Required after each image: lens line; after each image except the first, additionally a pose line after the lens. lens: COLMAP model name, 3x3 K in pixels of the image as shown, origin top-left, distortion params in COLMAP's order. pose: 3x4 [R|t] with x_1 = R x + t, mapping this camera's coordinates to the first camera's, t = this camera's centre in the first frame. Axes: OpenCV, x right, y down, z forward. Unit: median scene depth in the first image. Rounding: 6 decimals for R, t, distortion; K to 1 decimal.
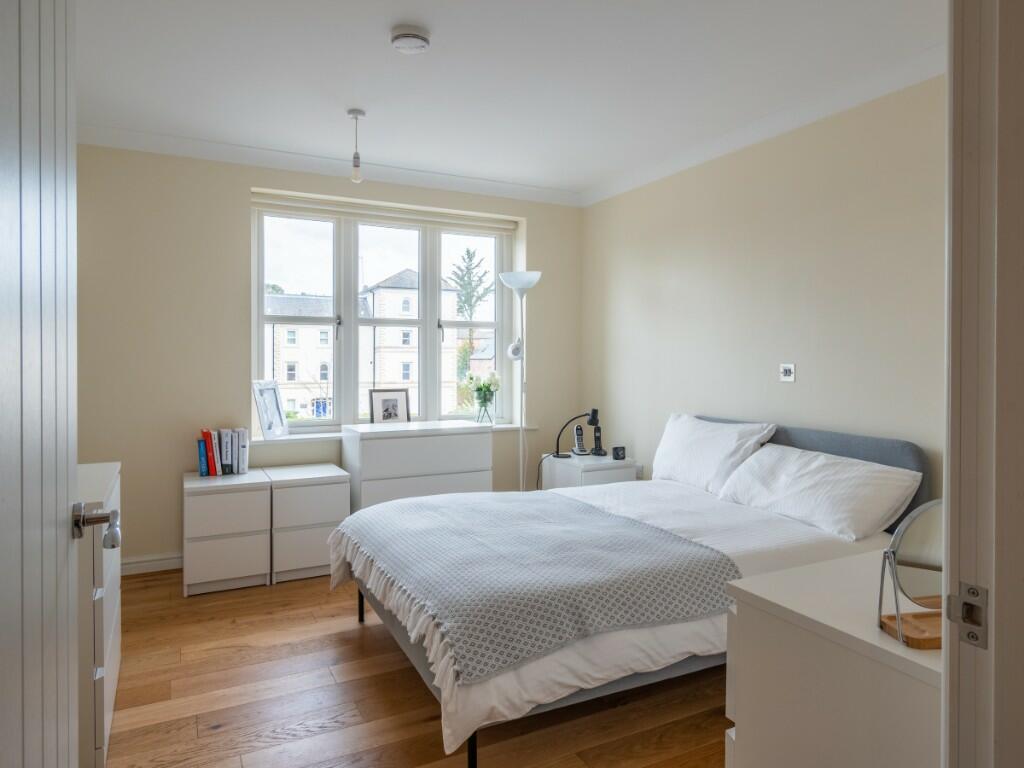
lens RADIAL K [[629.8, 0, 539.6], [0, 629.8, 370.4], [0, 0, 1]] dist [0.001482, 0.000253]
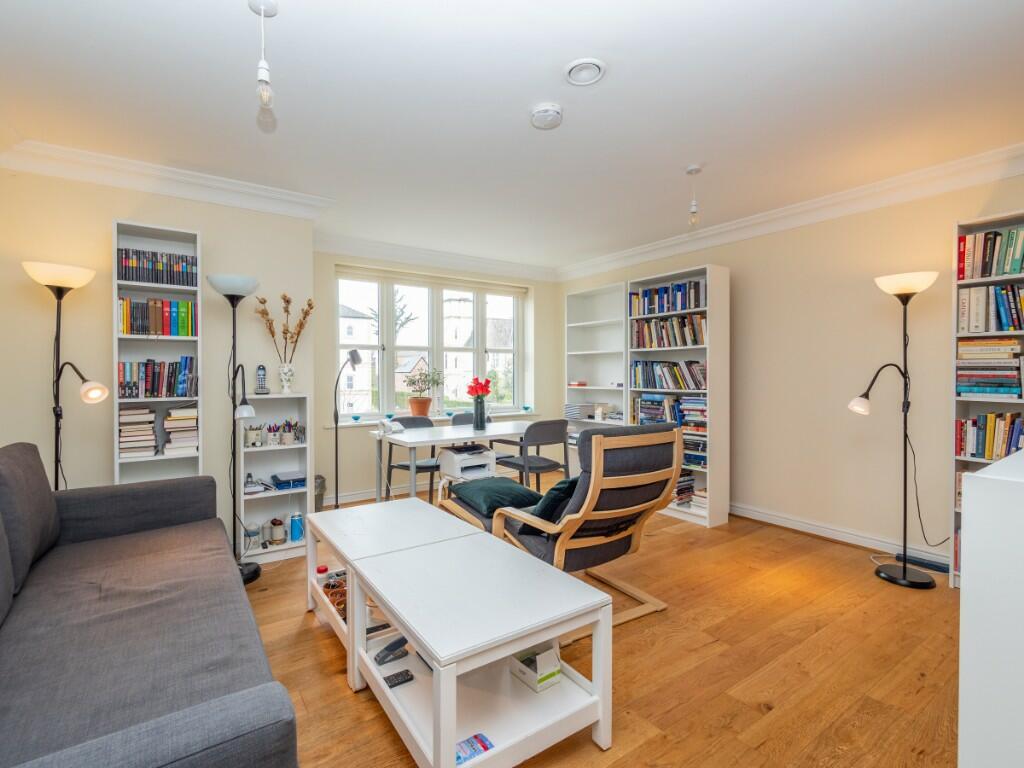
lens RADIAL K [[480.6, 0, 512.0], [0, 480.6, 384.0], [0, 0, 1]] dist [0.001106, 0.000631]
pose [[0.990646, -0.006698, 0.136292, -0.338192], [0.005801, 0.999959, 0.006977, 0.005682], [-0.136333, -0.006121, 0.990644, -0.313062]]
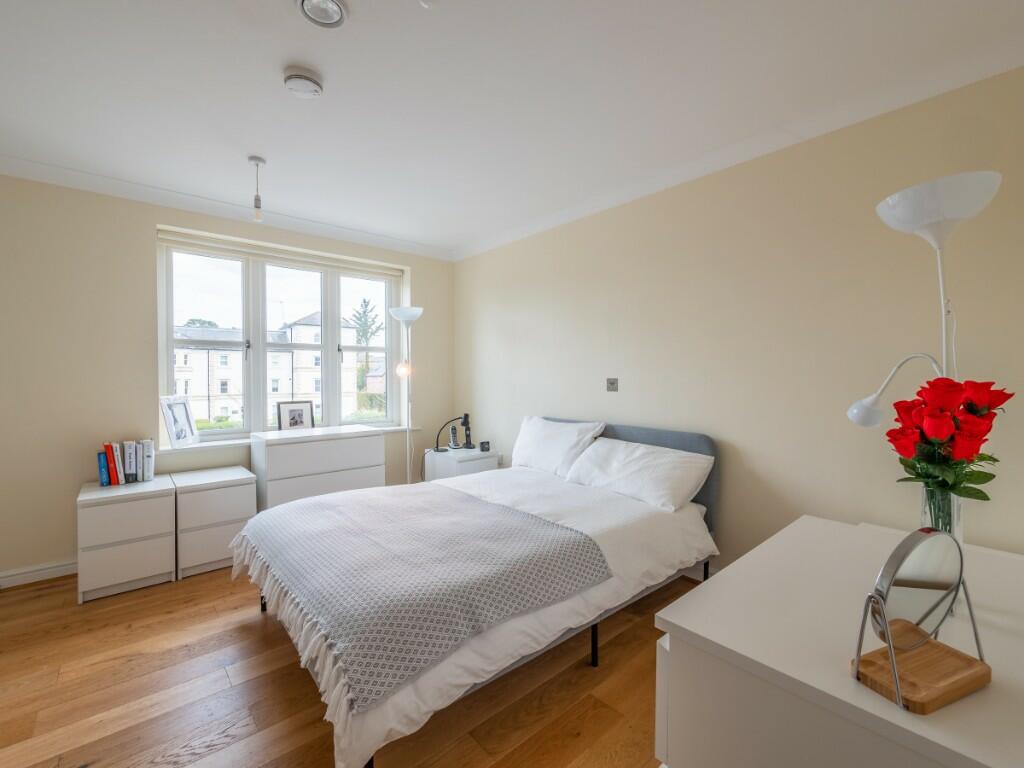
lens RADIAL K [[411.8, 0, 519.3], [0, 411.8, 381.5], [0, 0, 1]] dist [-0.000623, 0.000014]
pose [[0.970131, -0.009060, 0.242412, -0.015159], [0.010029, 0.999946, -0.002764, -0.002468], [-0.242374, 0.005113, 0.970170, 0.164956]]
